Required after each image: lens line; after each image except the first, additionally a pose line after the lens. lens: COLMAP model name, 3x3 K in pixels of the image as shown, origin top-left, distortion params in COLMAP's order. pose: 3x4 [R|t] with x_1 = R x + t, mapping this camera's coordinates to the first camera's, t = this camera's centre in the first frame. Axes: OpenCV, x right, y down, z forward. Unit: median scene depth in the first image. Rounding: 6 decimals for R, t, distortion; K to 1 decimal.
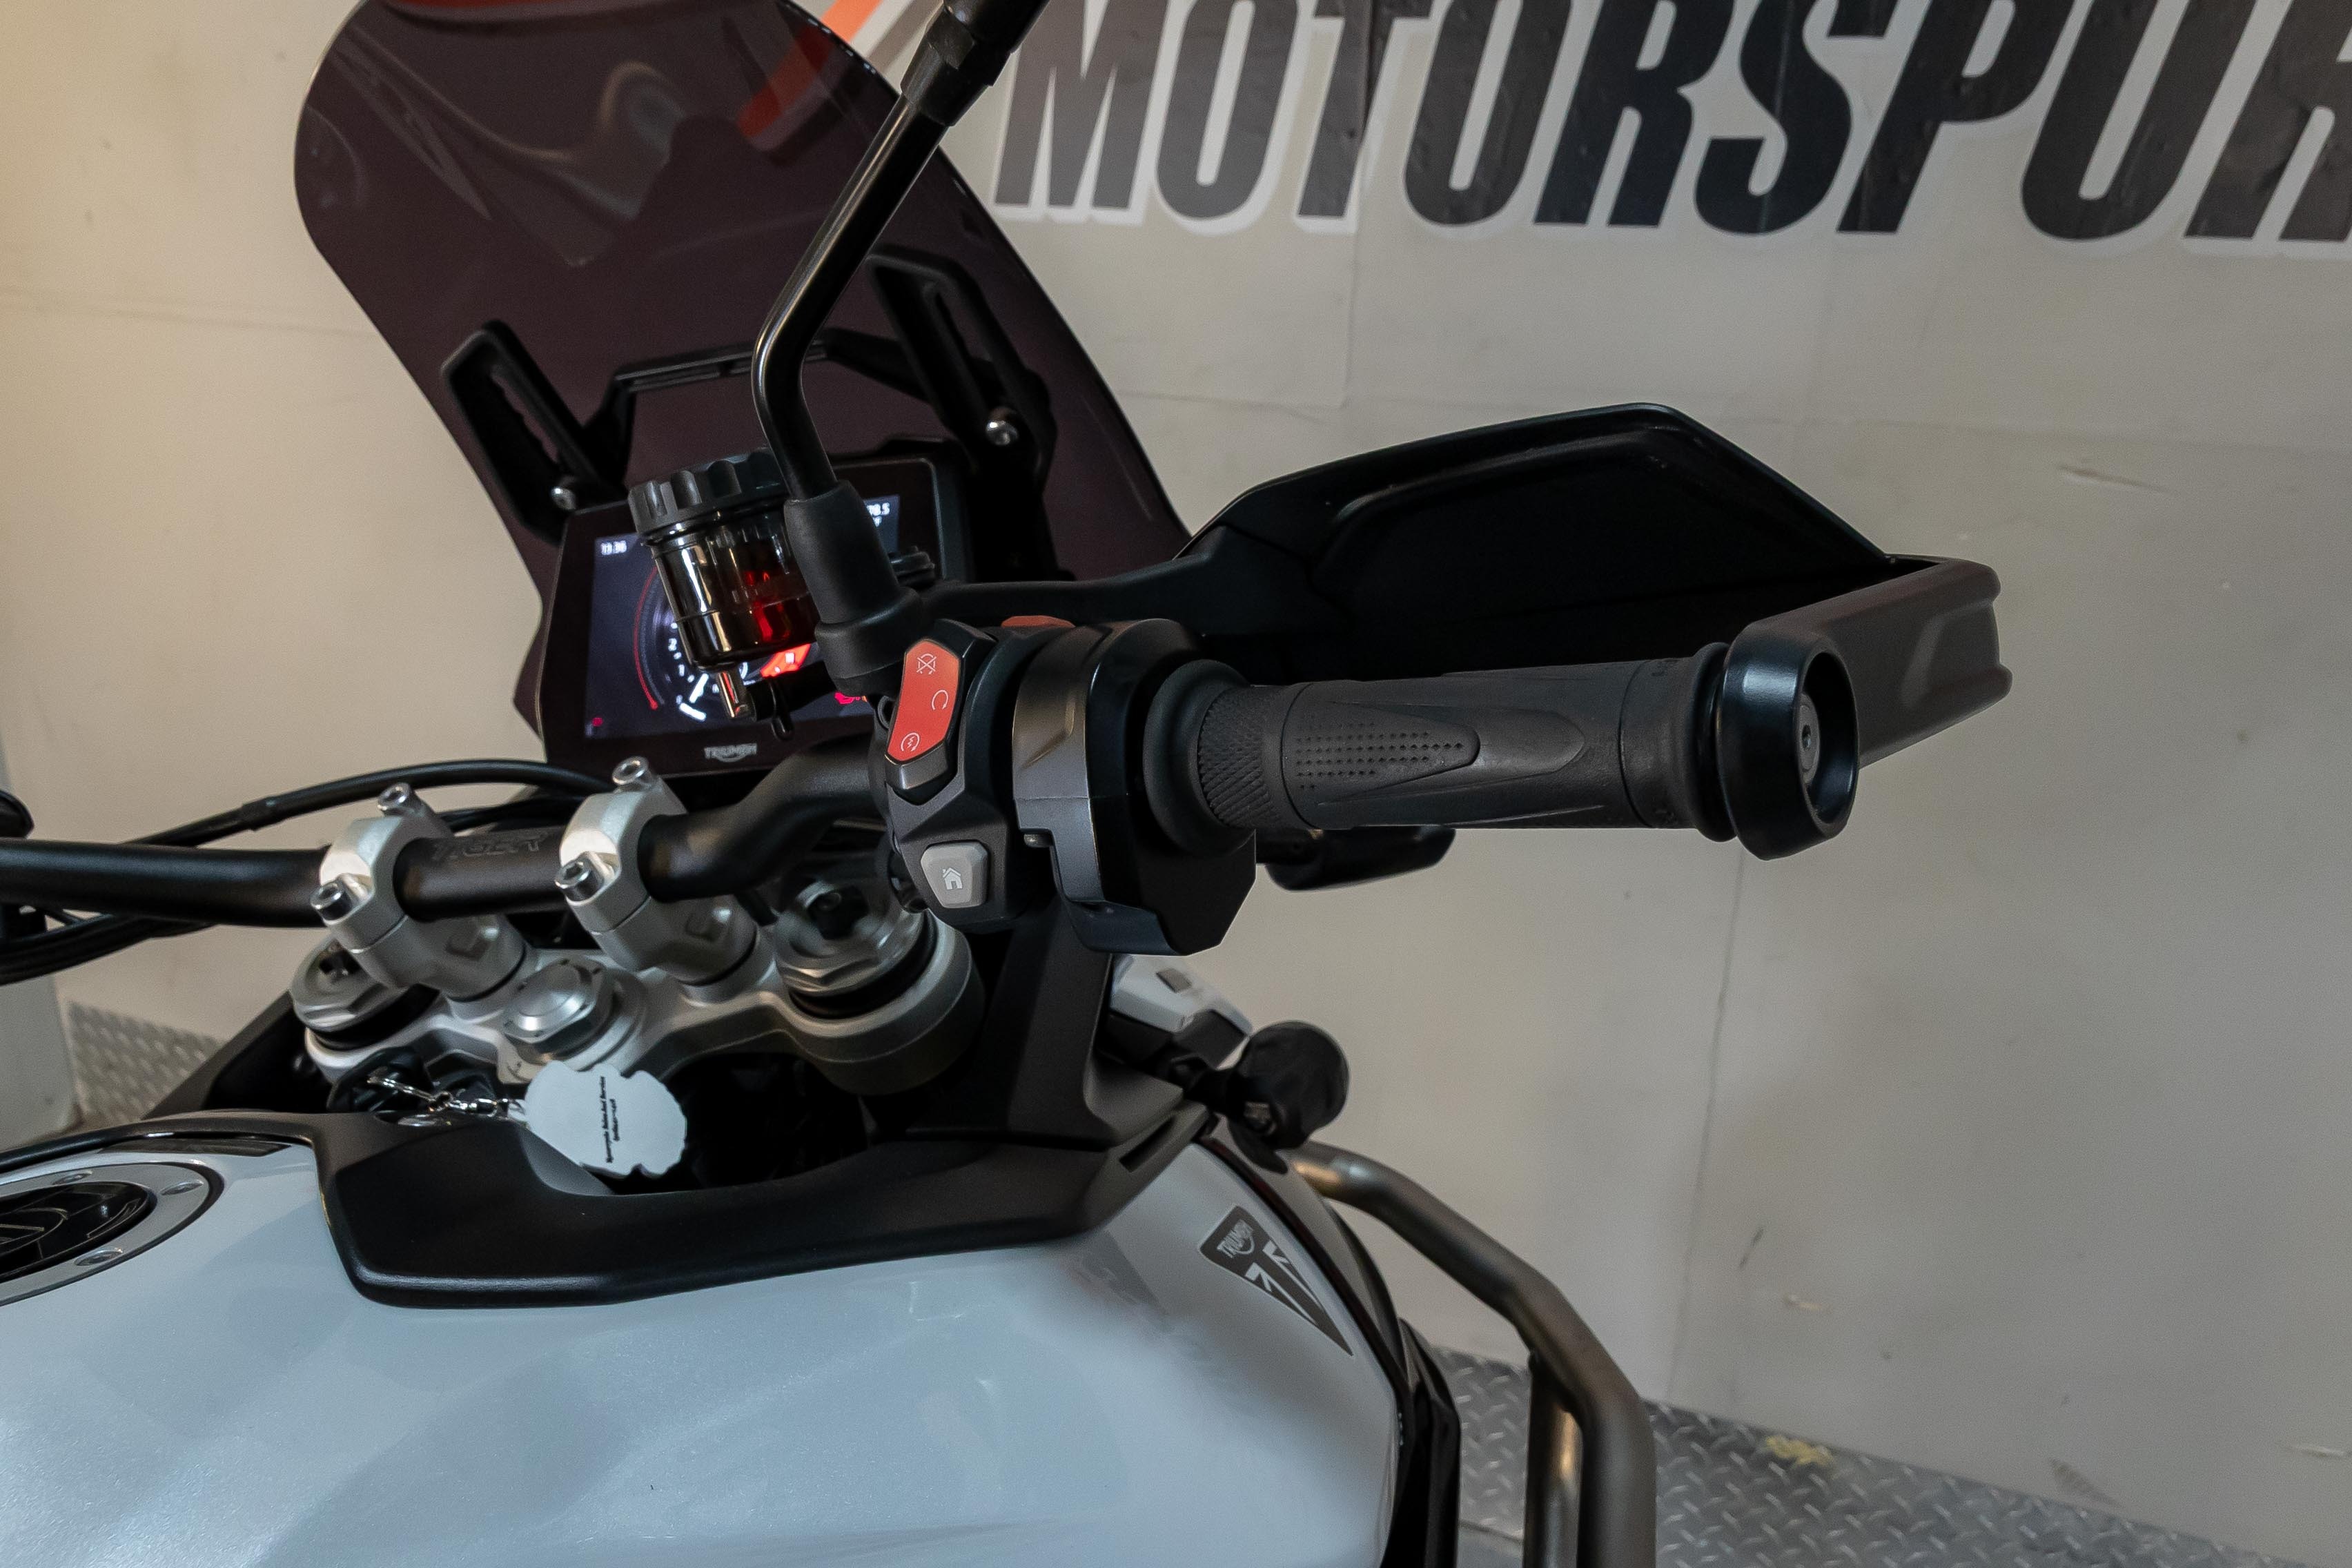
lens RADIAL K [[1715.8, 0, 1161.8], [0, 1715.8, 802.1], [0, 0, 1]] dist [0.001489, 0.027230]
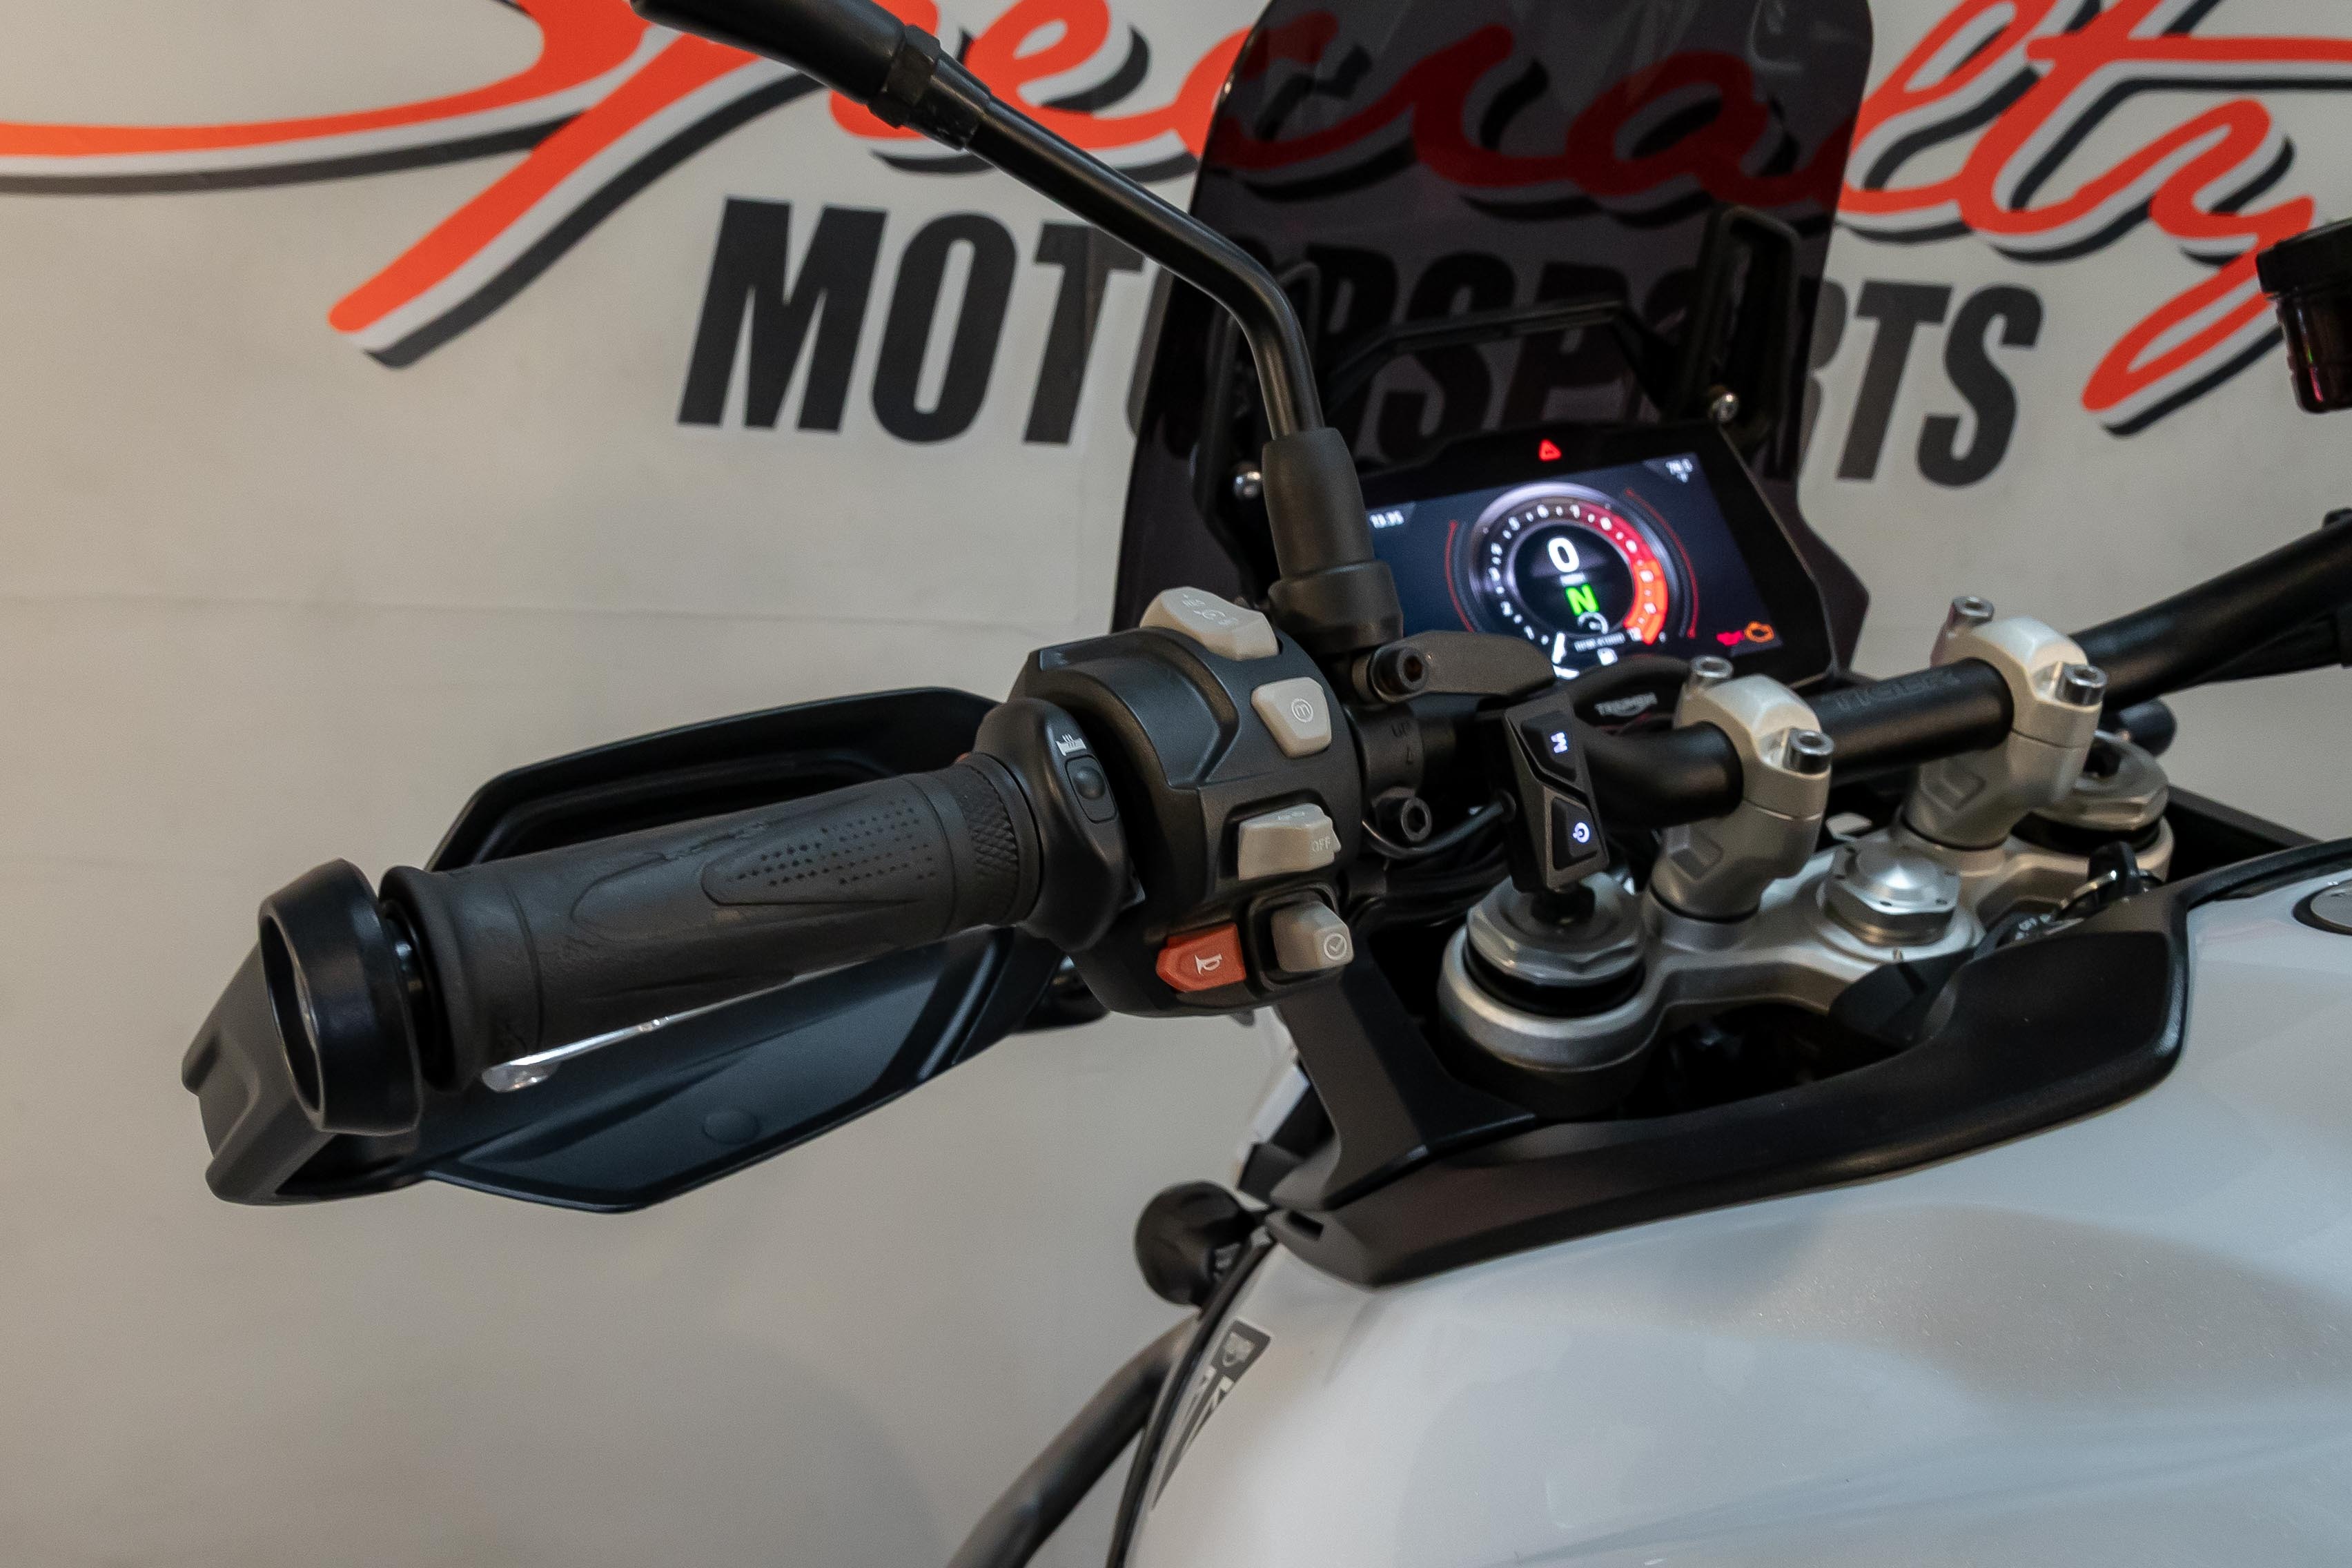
lens RADIAL K [[1715.8, 0, 1161.8], [0, 1715.8, 802.1], [0, 0, 1]] dist [0.001489, 0.027230]
pose [[0.820648, -0.057478, 0.568536, -0.534548], [0.189340, 0.966076, -0.175632, 0.073867], [-0.539154, 0.251779, 0.803692, 0.219392]]
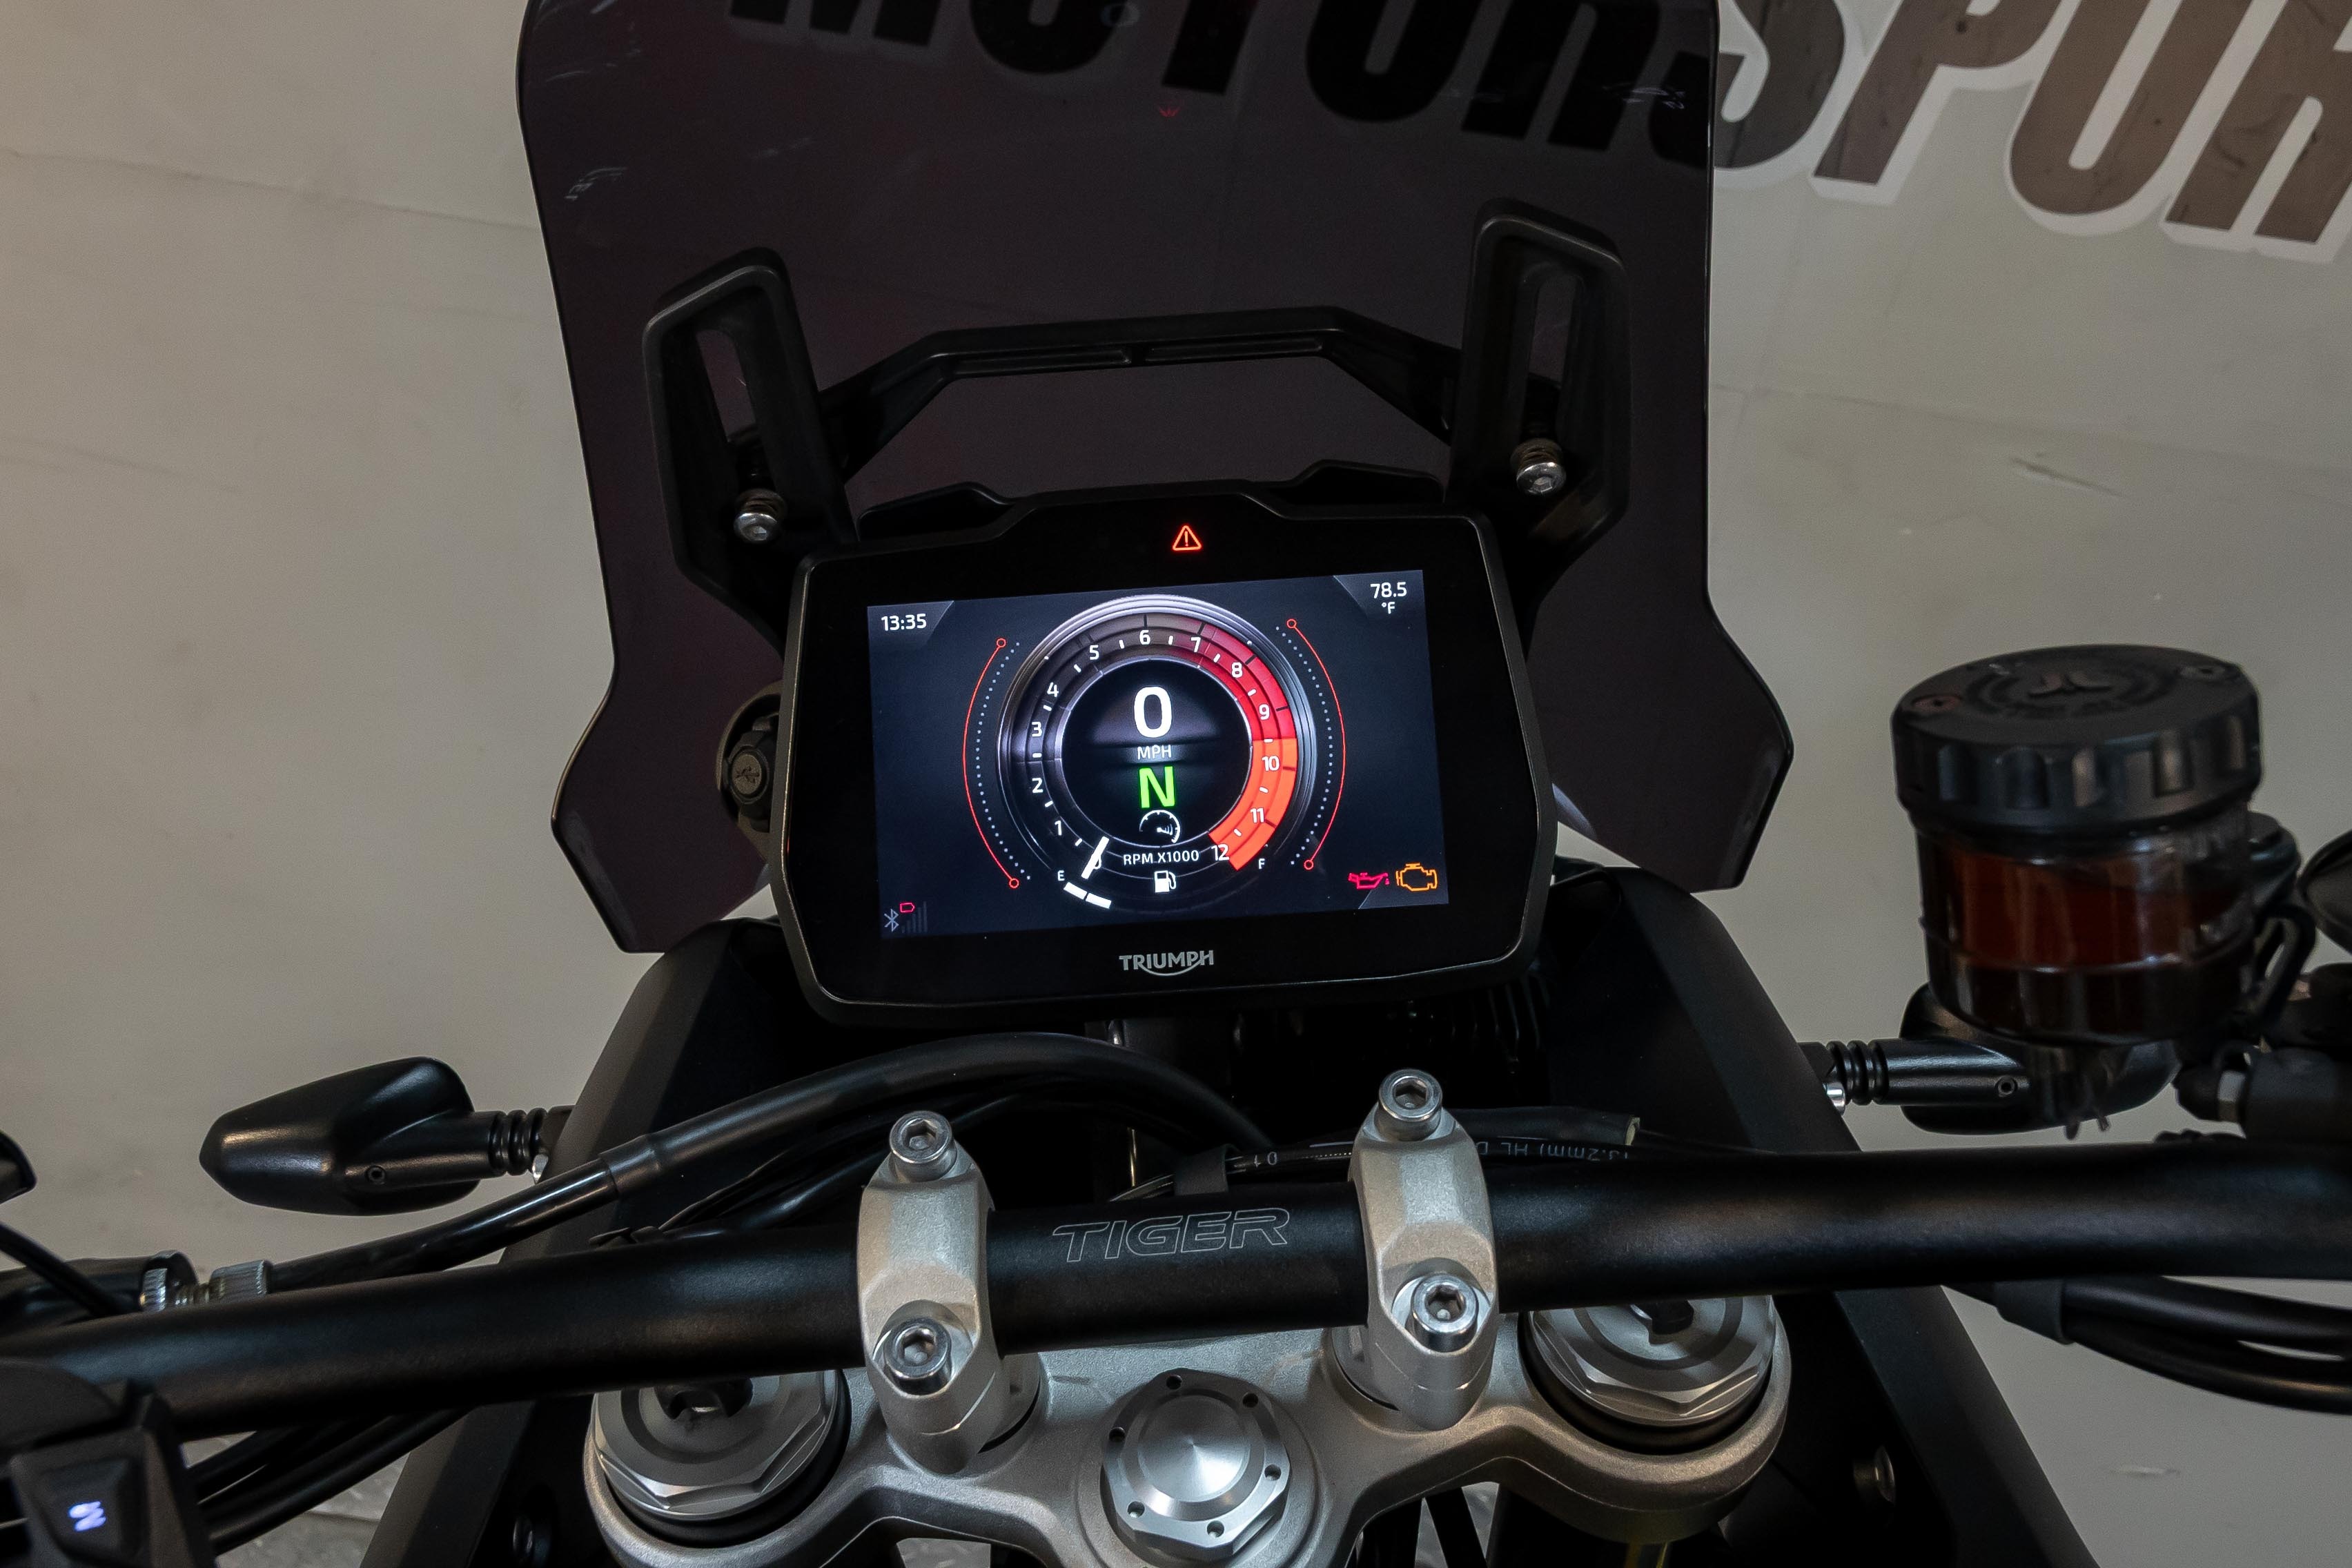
lens RADIAL K [[1983.7, 0, 1164.4], [0, 1983.7, 778.1], [0, 0, 1]] dist [0.042314, -0.011309]
pose [[0.941629, -0.010932, 0.336474, -0.271483], [0.000235, 0.999494, 0.031816, -0.065737], [-0.336651, -0.029880, 0.941155, 0.165730]]
